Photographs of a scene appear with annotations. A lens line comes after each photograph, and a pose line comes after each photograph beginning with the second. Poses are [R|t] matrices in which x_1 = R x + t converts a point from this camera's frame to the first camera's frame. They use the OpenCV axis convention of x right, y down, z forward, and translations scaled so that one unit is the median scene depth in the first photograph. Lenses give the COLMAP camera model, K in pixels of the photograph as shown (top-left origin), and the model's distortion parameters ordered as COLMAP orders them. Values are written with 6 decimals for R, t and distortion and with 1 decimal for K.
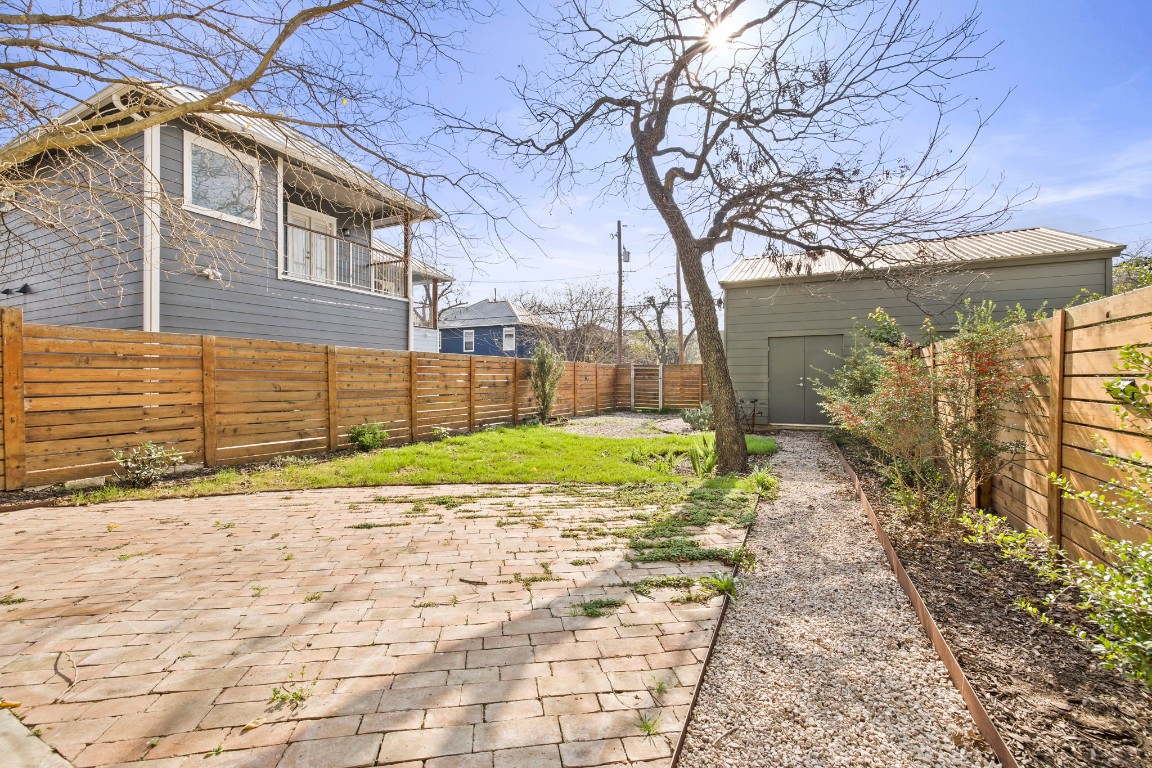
lens RADIAL K [[483.7, 0, 571.2], [0, 483.7, 374.6], [0, 0, 1]] dist [-0.000575, 0.000068]
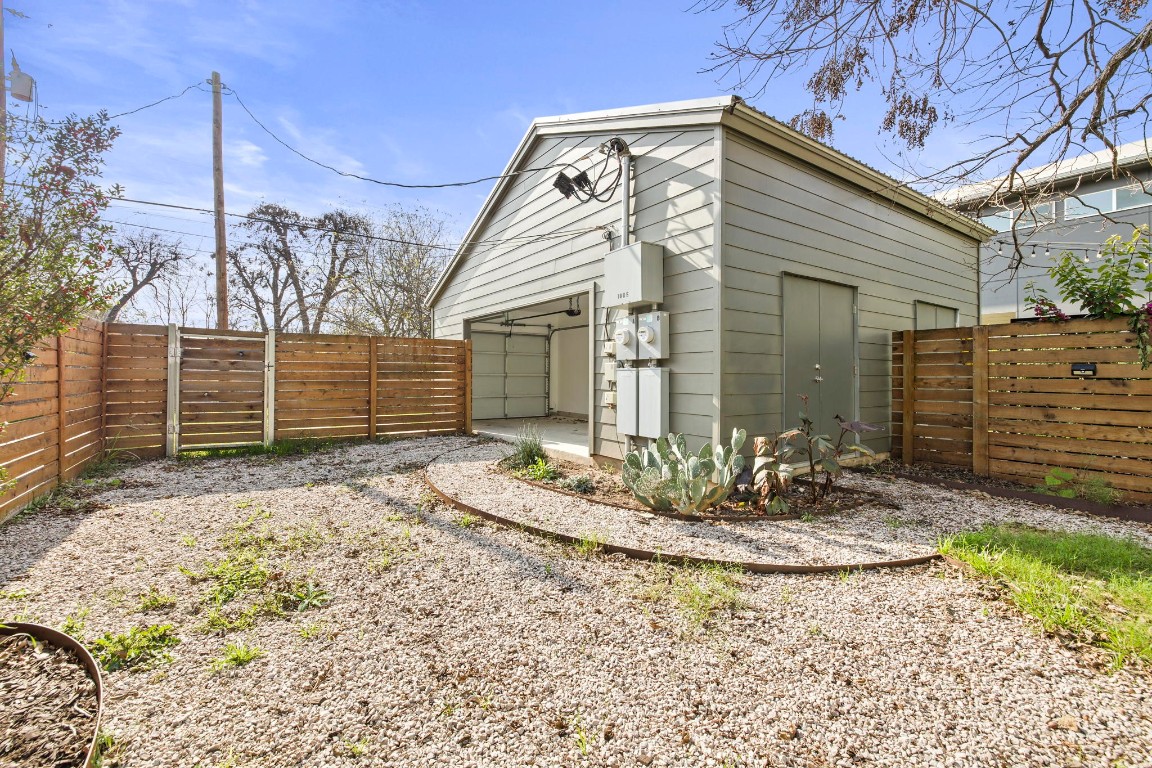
lens RADIAL K [[483.7, 0, 571.2], [0, 483.7, 374.6], [0, 0, 1]] dist [-0.000575, 0.000068]
pose [[0.471614, 0.002006, 0.881803, -0.049567], [-0.010058, 0.999945, 0.003104, 0.011514], [-0.881748, -0.010333, 0.471608, 0.608851]]
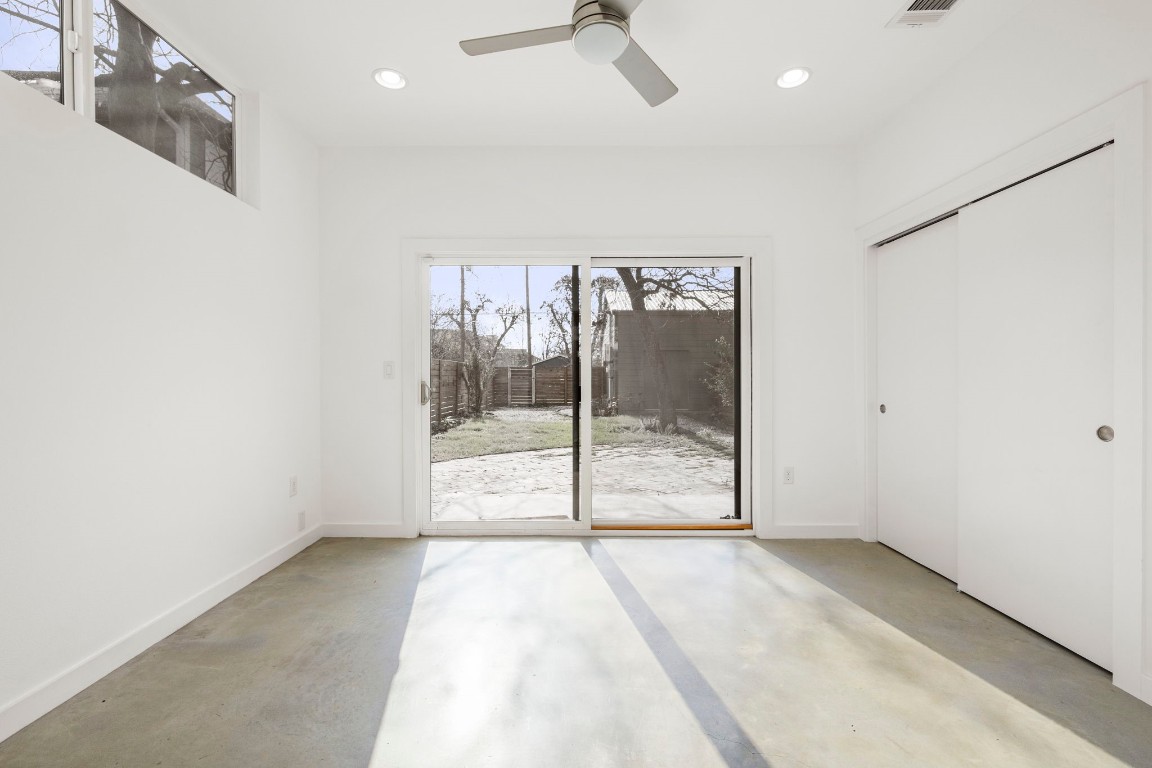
lens RADIAL K [[483.7, 0, 571.2], [0, 483.7, 374.6], [0, 0, 1]] dist [-0.000575, 0.000068]
pose [[0.890109, 0.001305, 0.455745, -0.289336], [-0.002490, 0.999995, 0.002000, -0.004299], [-0.455740, -0.002915, 0.890108, -0.119212]]
